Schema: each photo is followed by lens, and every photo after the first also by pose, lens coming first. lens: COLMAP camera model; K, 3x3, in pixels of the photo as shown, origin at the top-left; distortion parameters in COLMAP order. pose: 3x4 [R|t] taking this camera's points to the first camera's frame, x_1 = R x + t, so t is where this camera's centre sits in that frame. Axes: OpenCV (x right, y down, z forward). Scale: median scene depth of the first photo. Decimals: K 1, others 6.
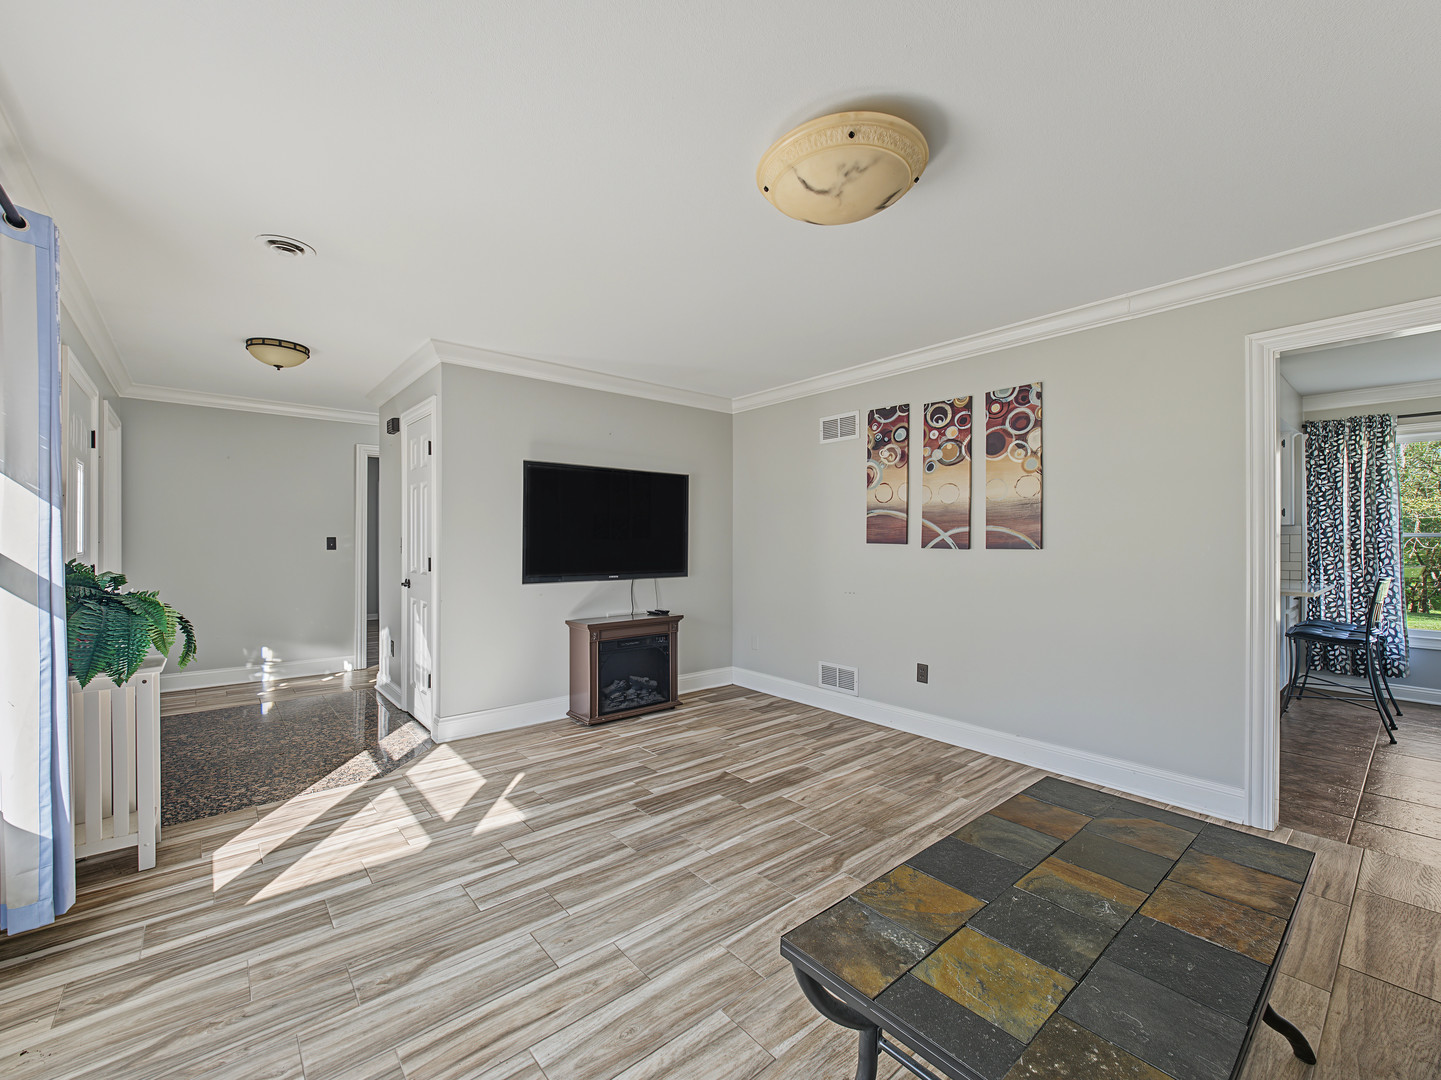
lens RADIAL K [[605.9, 0, 708.2], [0, 605.9, 537.0], [0, 0, 1]] dist [0.001124, -0.000252]
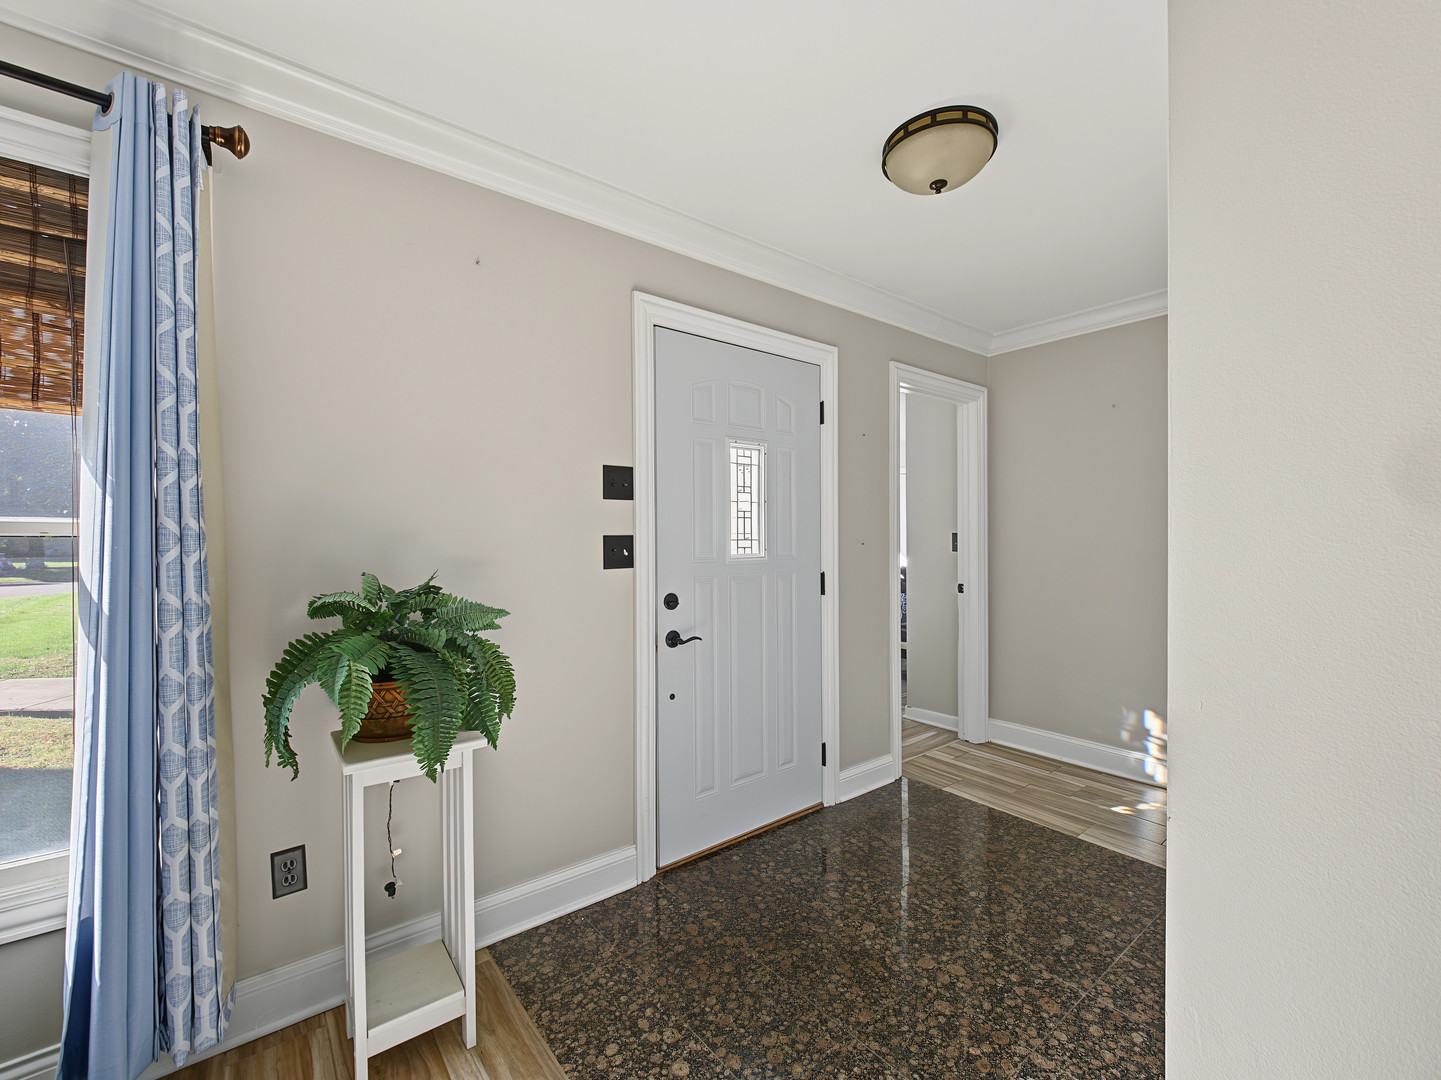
lens RADIAL K [[605.9, 0, 708.2], [0, 605.9, 537.0], [0, 0, 1]] dist [0.001124, -0.000252]
pose [[-0.041650, -0.001563, -0.999131, -0.214197], [0.008417, 0.999963, -0.001915, 0.003460], [0.999097, -0.008489, -0.041636, 0.845014]]
